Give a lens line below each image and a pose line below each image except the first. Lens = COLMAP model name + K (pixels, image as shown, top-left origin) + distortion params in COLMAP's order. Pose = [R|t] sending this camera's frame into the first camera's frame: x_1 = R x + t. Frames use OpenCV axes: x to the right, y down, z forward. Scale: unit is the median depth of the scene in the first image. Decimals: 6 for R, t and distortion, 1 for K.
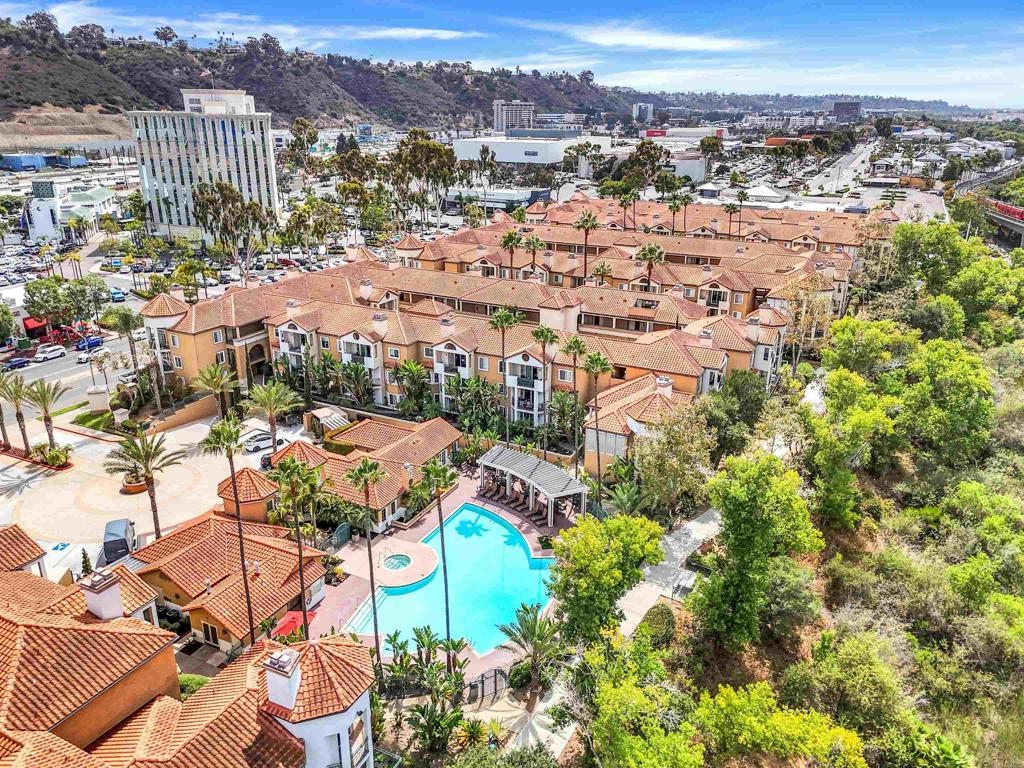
lens RADIAL K [[722.7, 0, 512.0], [0, 722.7, 384.0], [0, 0, 1]] dist [0.070315, -0.083510]
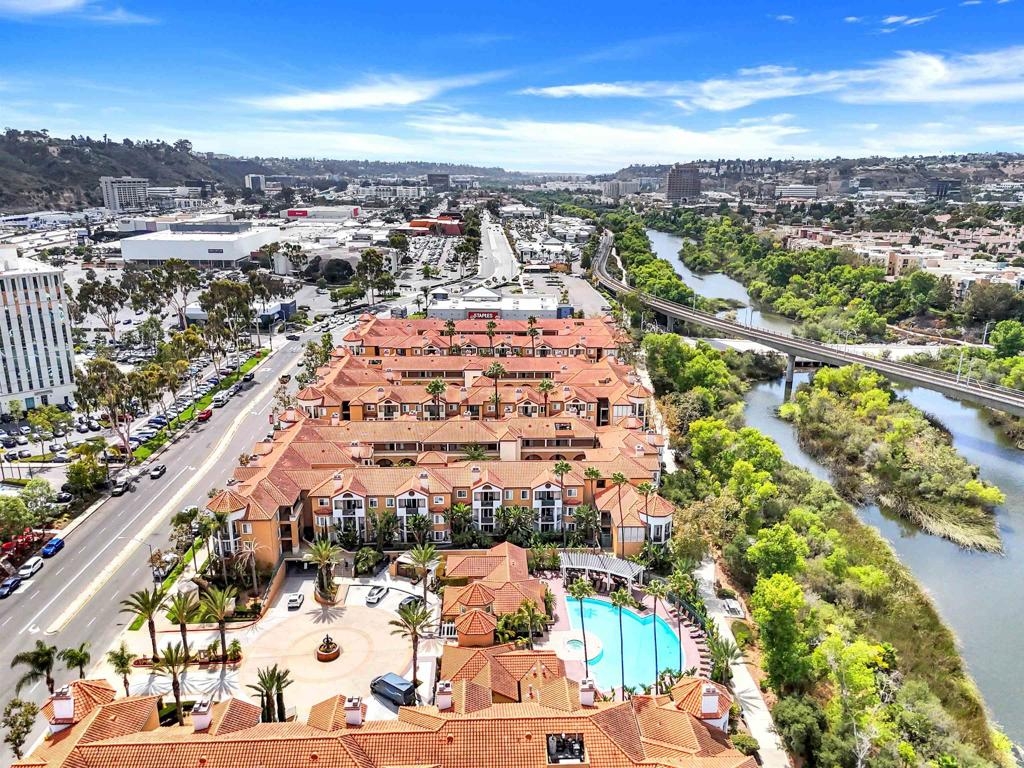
lens RADIAL K [[722.7, 0, 512.0], [0, 722.7, 384.0], [0, 0, 1]] dist [0.070315, -0.083510]
pose [[0.878756, -0.129073, 0.459487, -0.515474], [0.168174, 0.984729, -0.045011, -0.139297], [-0.446661, 0.116828, 0.887043, -0.203608]]
